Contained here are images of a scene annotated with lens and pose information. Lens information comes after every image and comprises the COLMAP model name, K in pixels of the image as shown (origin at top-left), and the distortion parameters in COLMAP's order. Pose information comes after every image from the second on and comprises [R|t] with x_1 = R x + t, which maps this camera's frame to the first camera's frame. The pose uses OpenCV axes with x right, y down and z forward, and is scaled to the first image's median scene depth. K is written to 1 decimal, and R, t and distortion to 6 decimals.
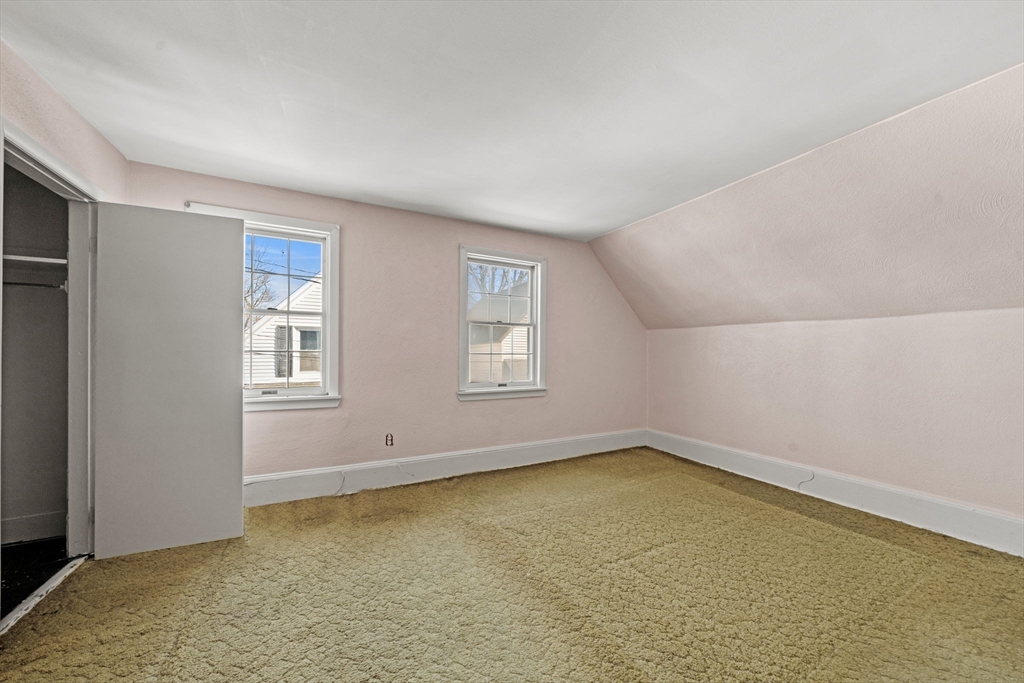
lens RADIAL K [[356.7, 0, 514.5], [0, 356.7, 356.6], [0, 0, 1]] dist [-0.005577, -0.000324]
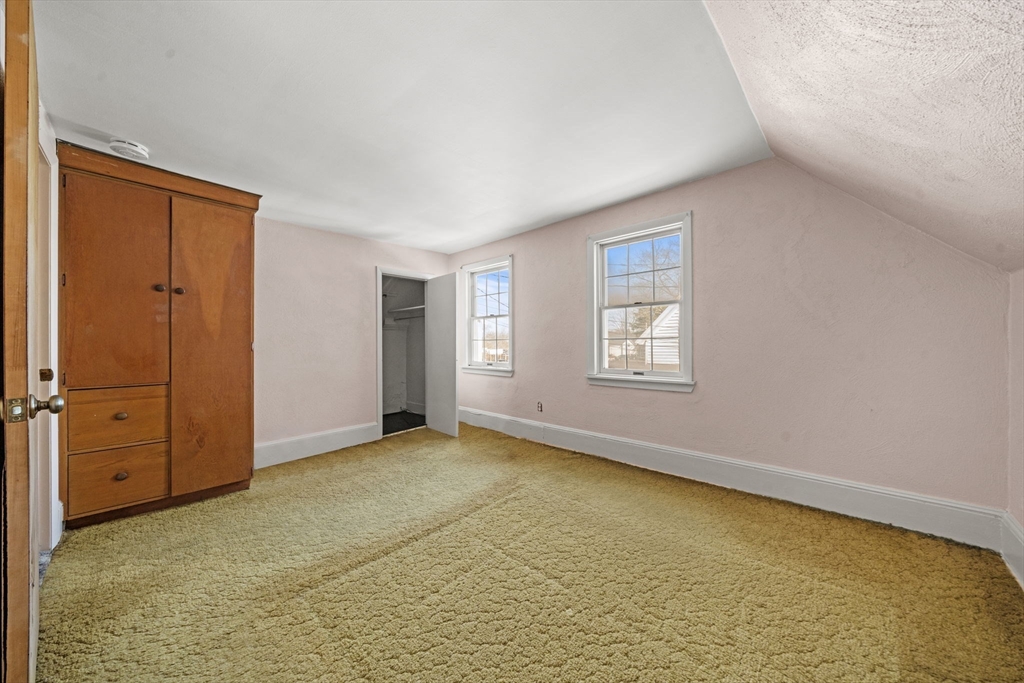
lens RADIAL K [[356.7, 0, 513.6], [0, 356.7, 340.4], [0, 0, 1]] dist [-0.005577, -0.000324]
pose [[0.325567, -0.010346, -0.945462, 0.831795], [0.009788, 0.999923, -0.007572, 0.000679], [0.945468, -0.006789, 0.325643, 0.478648]]
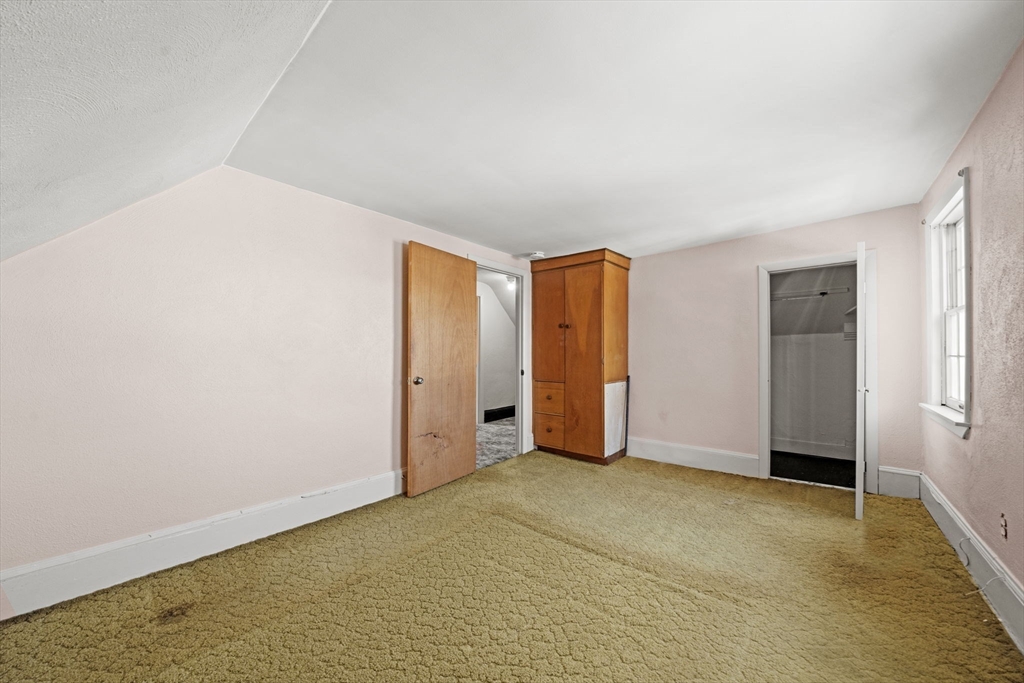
lens RADIAL K [[356.7, 0, 510.3], [0, 356.7, 349.1], [0, 0, 1]] dist [-0.005577, -0.000324]
pose [[-0.932471, -0.010890, -0.361081, 0.494138], [-0.002287, 0.999703, -0.024245, -0.007879], [0.361238, -0.021782, -0.932219, 1.197697]]
